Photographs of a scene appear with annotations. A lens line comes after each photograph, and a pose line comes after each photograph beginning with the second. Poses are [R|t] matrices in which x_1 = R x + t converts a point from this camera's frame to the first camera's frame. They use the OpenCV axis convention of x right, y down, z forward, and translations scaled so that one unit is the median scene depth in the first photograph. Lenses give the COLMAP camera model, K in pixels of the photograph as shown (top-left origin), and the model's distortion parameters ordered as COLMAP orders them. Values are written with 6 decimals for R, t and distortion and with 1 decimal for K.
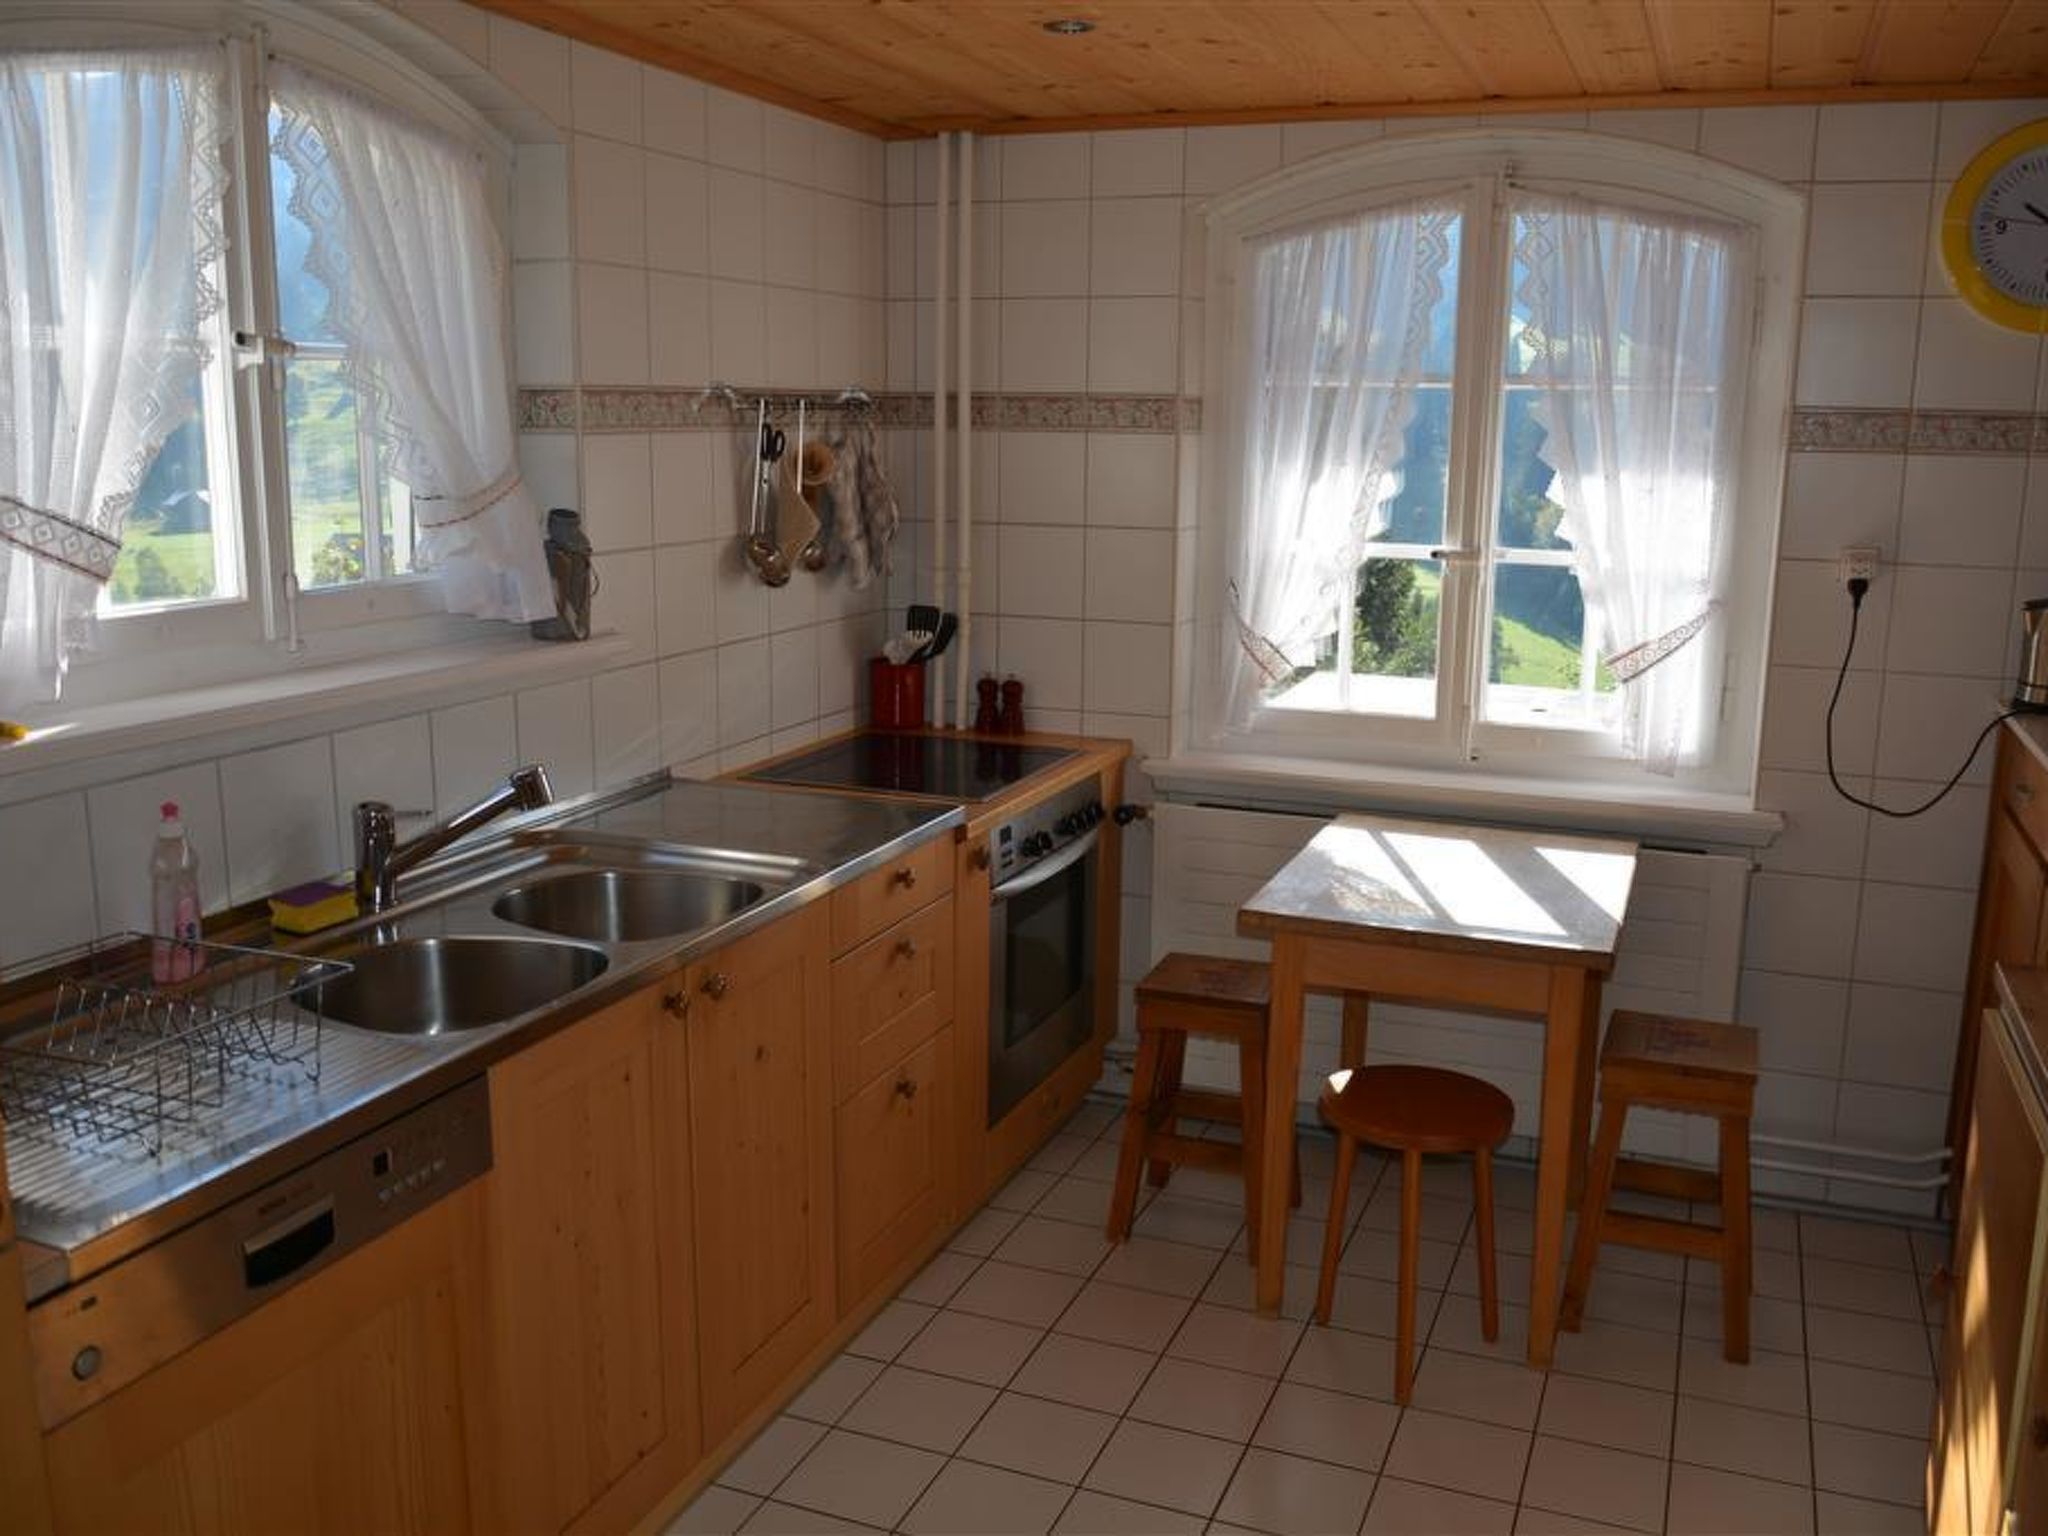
lens RADIAL K [[1781.0, 0, 1029.2], [0, 1781.0, 773.6], [0, 0, 1]] dist [-0.044463, 0.008742]
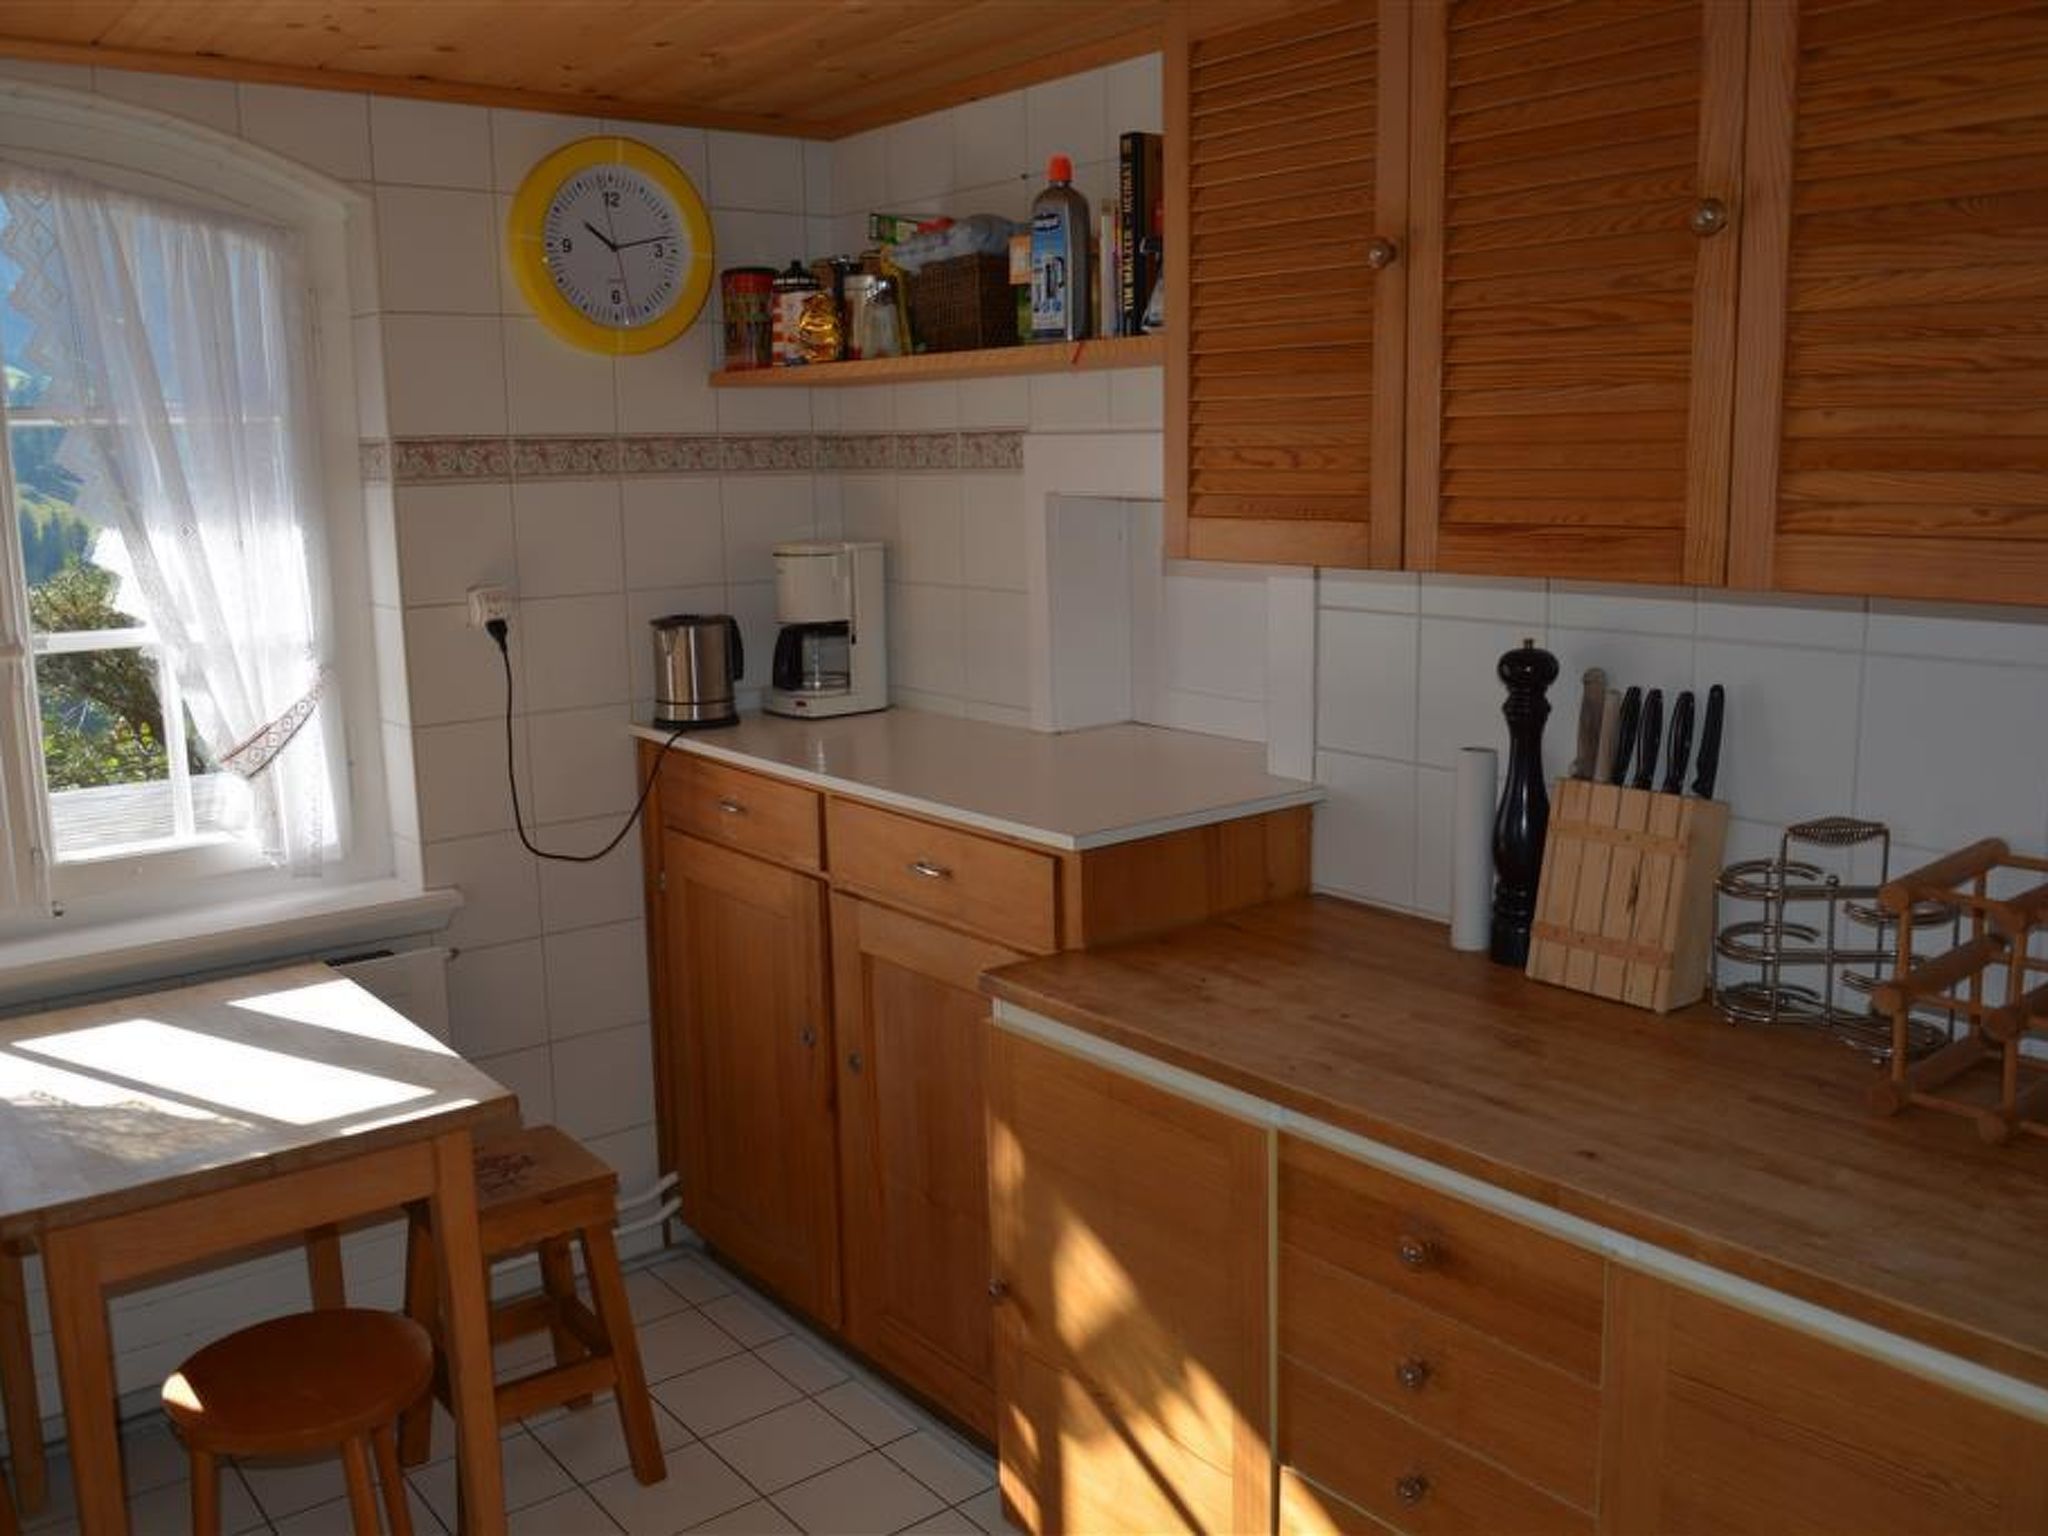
lens RADIAL K [[1781.0, 0, 1029.2], [0, 1781.0, 773.6], [0, 0, 1]] dist [-0.044463, 0.008742]
pose [[0.498682, -0.180454, 0.847793, -0.189494], [0.195303, 0.976330, 0.092933, -0.063066], [-0.844496, 0.119233, 0.522121, 0.288426]]
